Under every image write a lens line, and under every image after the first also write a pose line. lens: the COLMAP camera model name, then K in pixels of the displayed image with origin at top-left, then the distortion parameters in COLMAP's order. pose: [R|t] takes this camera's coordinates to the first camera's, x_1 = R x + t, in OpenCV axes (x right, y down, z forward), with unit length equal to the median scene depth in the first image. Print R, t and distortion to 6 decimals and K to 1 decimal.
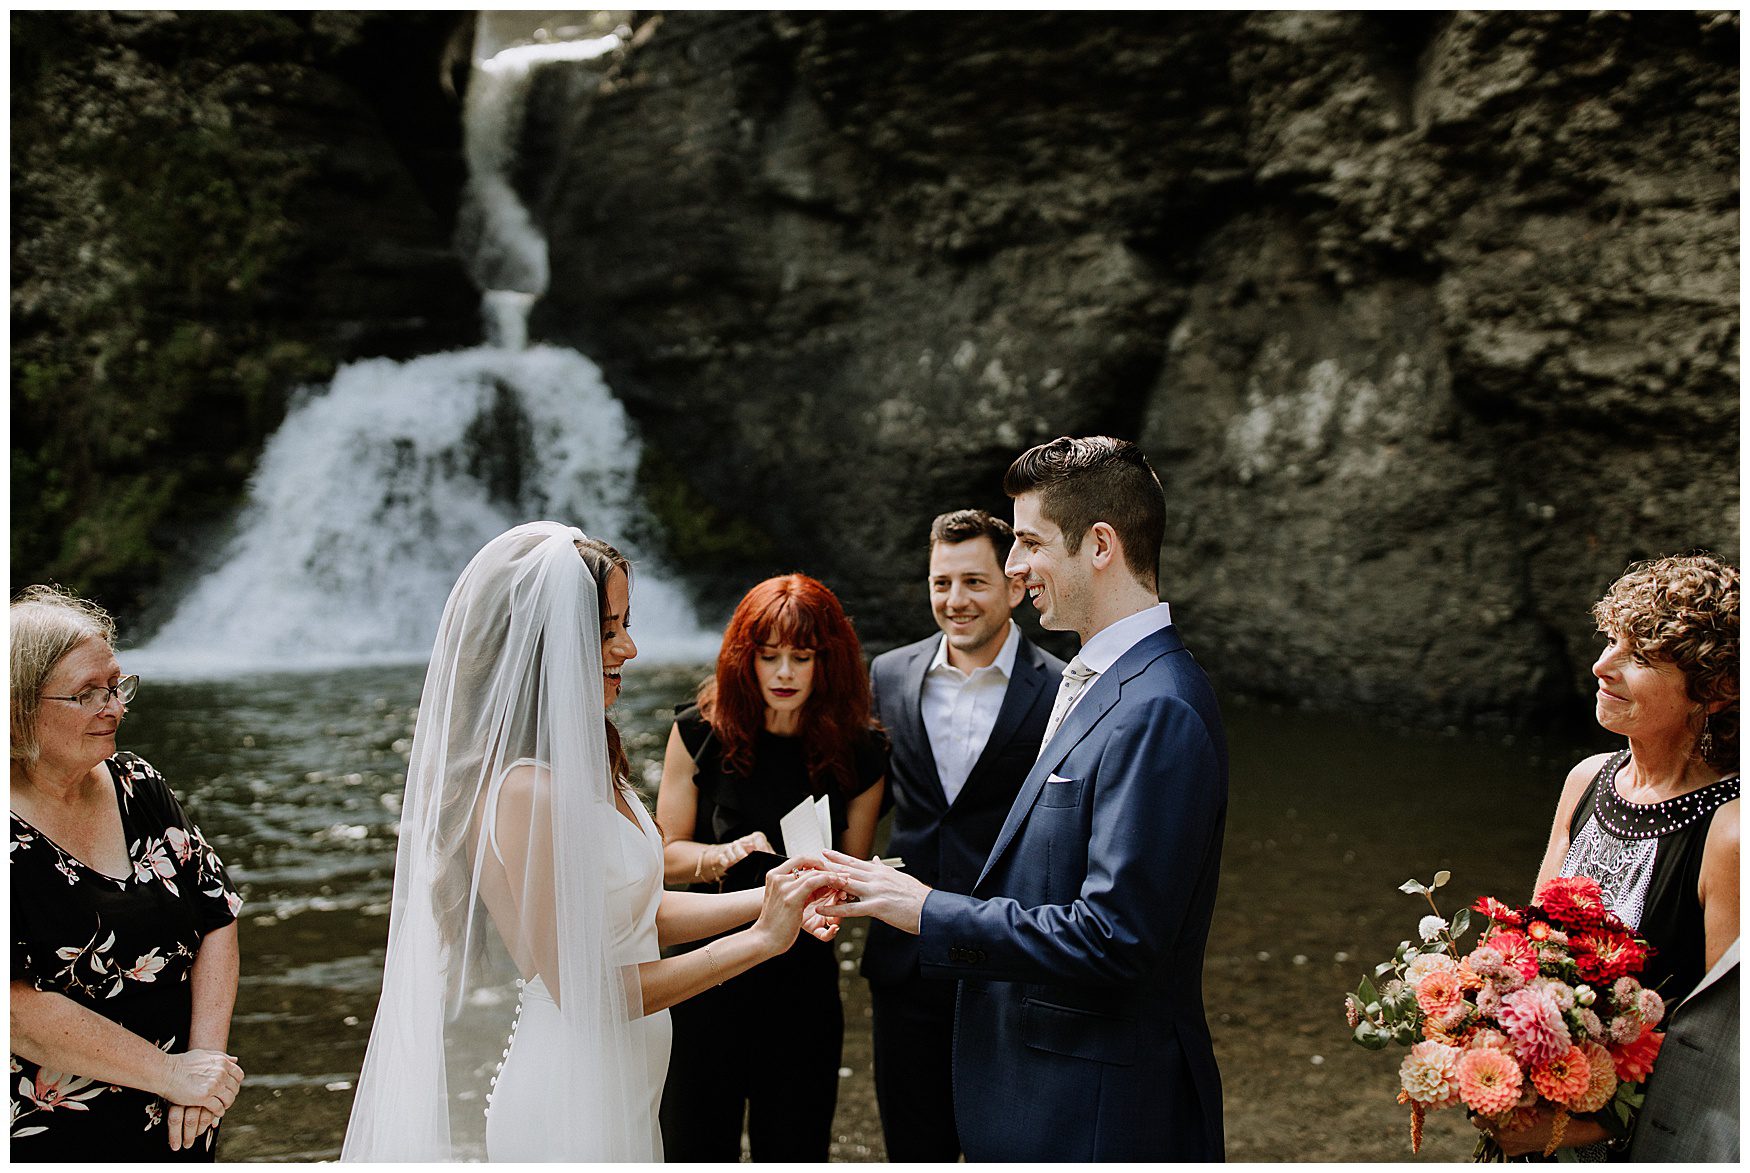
lens RADIAL K [[1648.7, 0, 858.1], [0, 1648.7, 579.4], [0, 0, 1]] dist [0.014353, 0.000000]
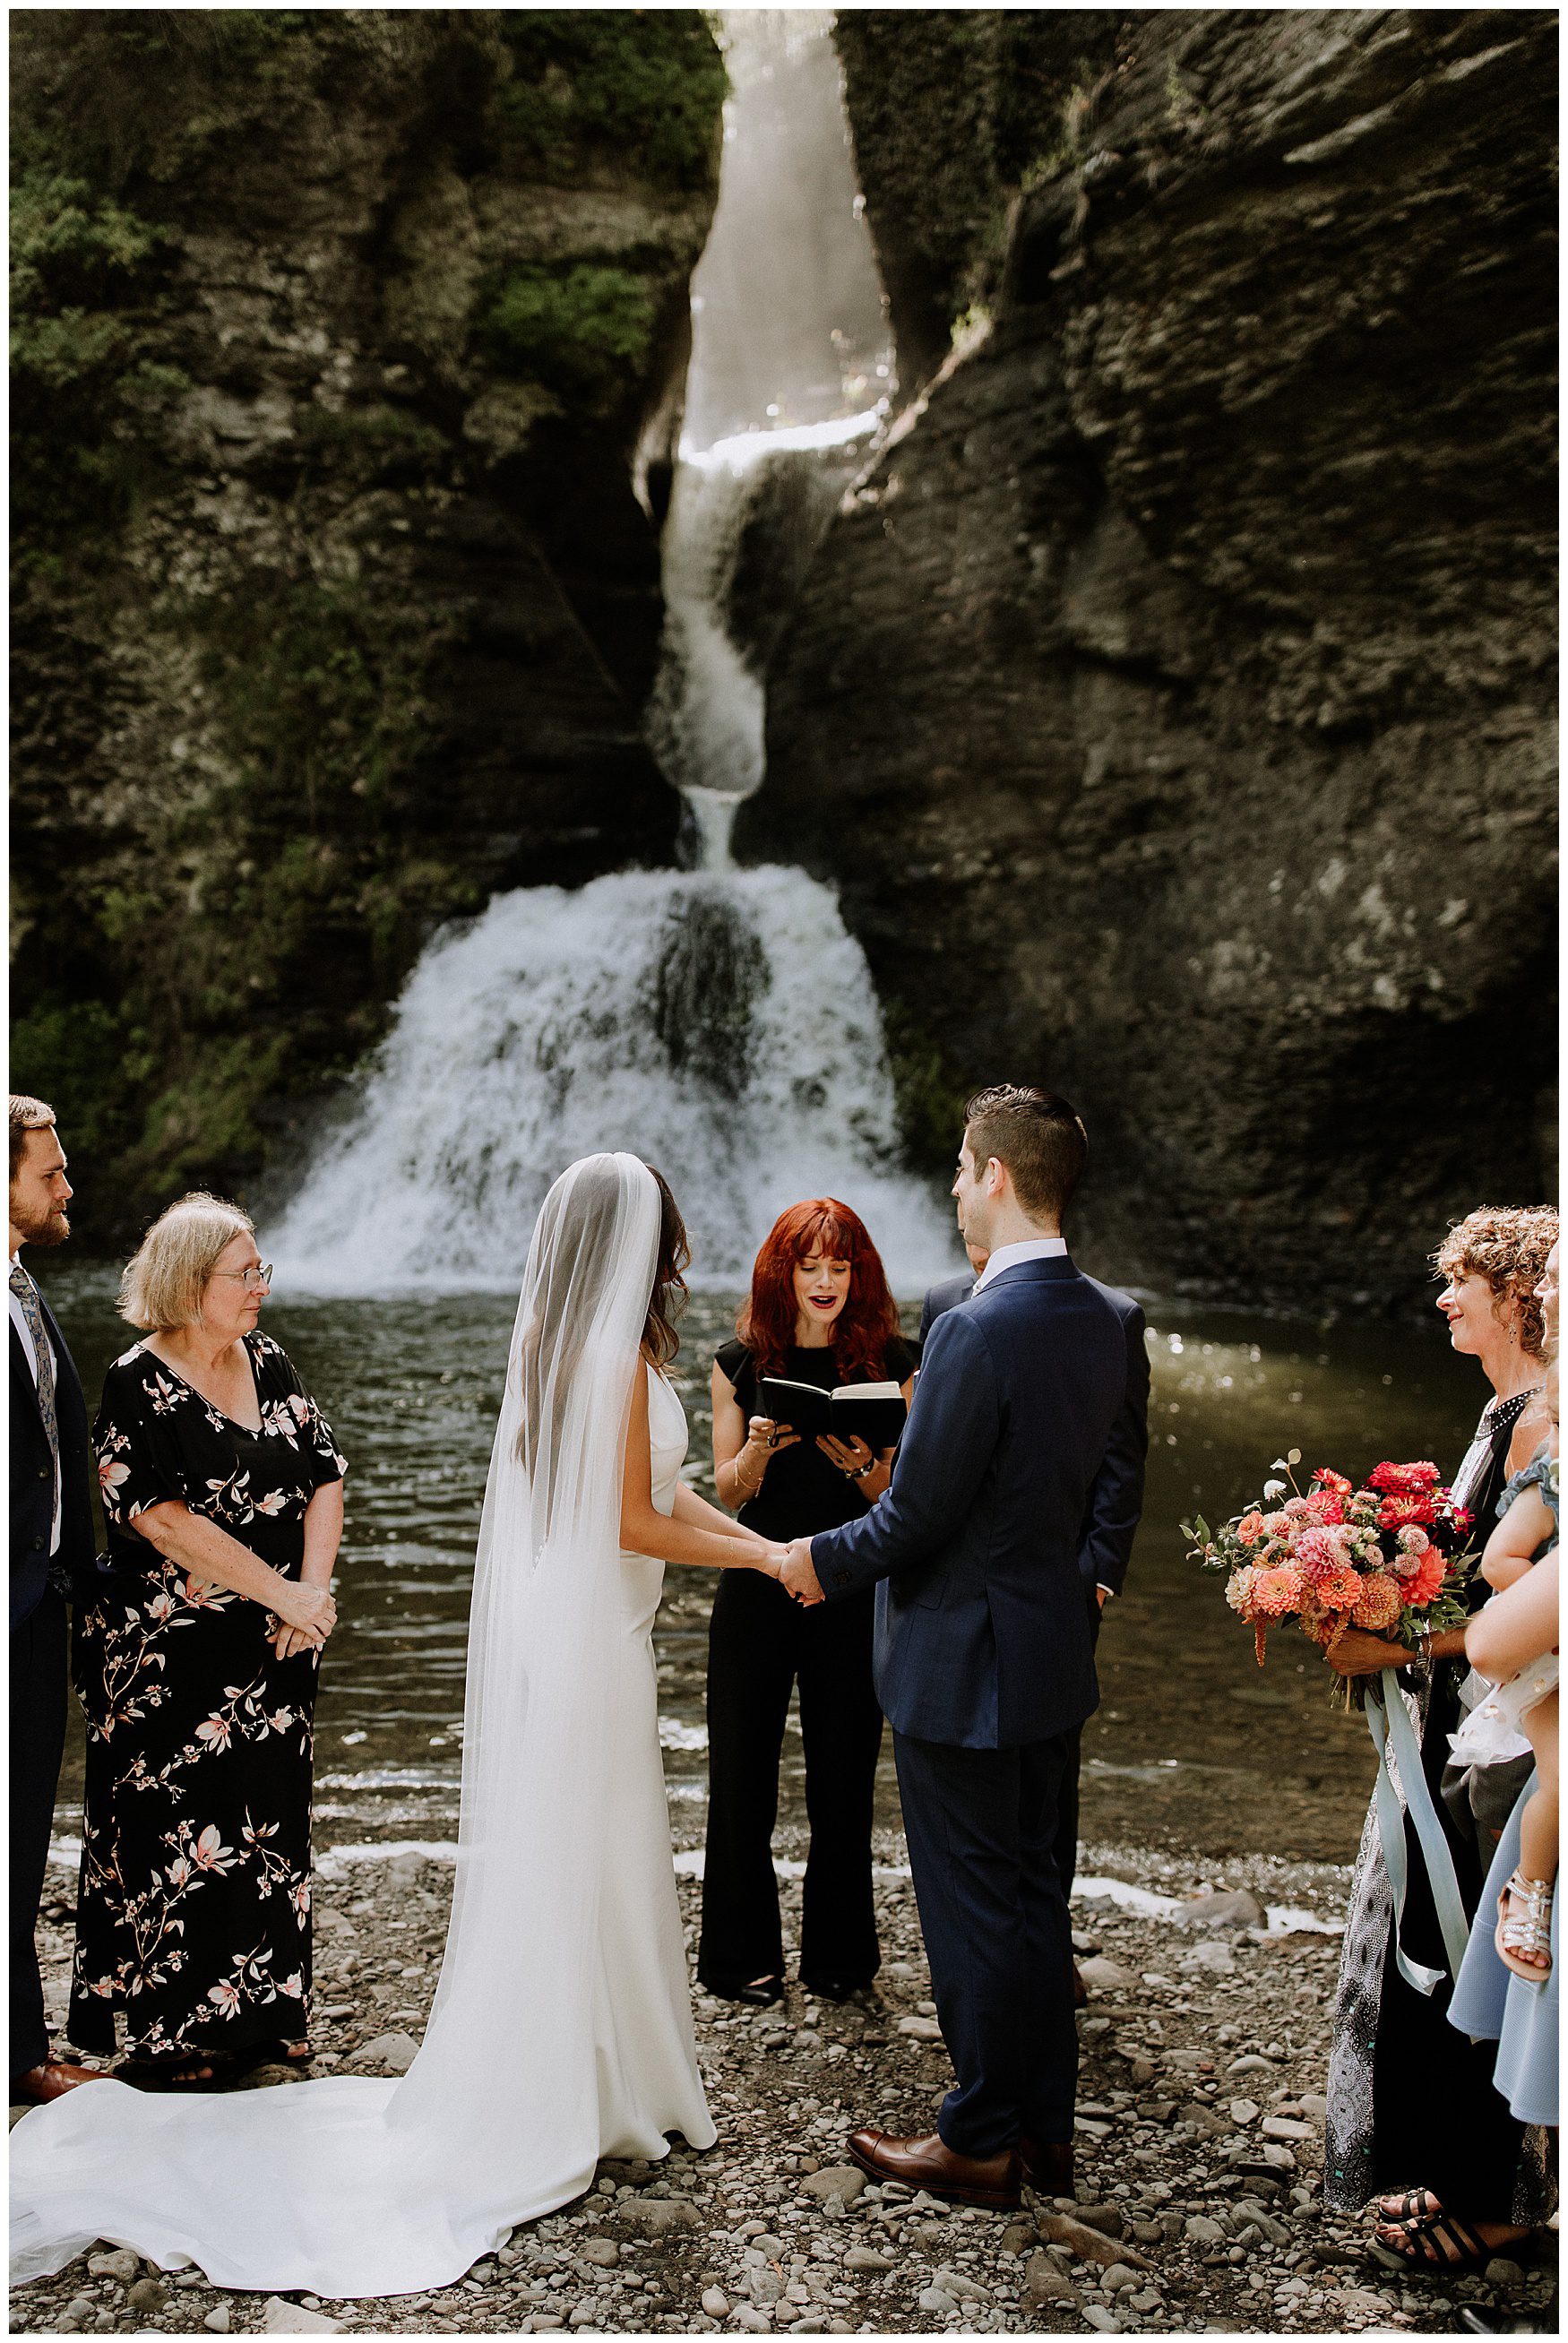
lens RADIAL K [[2482.0, 0, 710.5], [0, 2482.0, 1255.4], [0, 0, 1]] dist [0.019283, 0.000000]
pose [[0.976060, 0.027469, -0.215759, 0.040754], [-0.021015, 0.999262, 0.032152, -0.003008], [0.216483, -0.026848, 0.975917, -0.107554]]
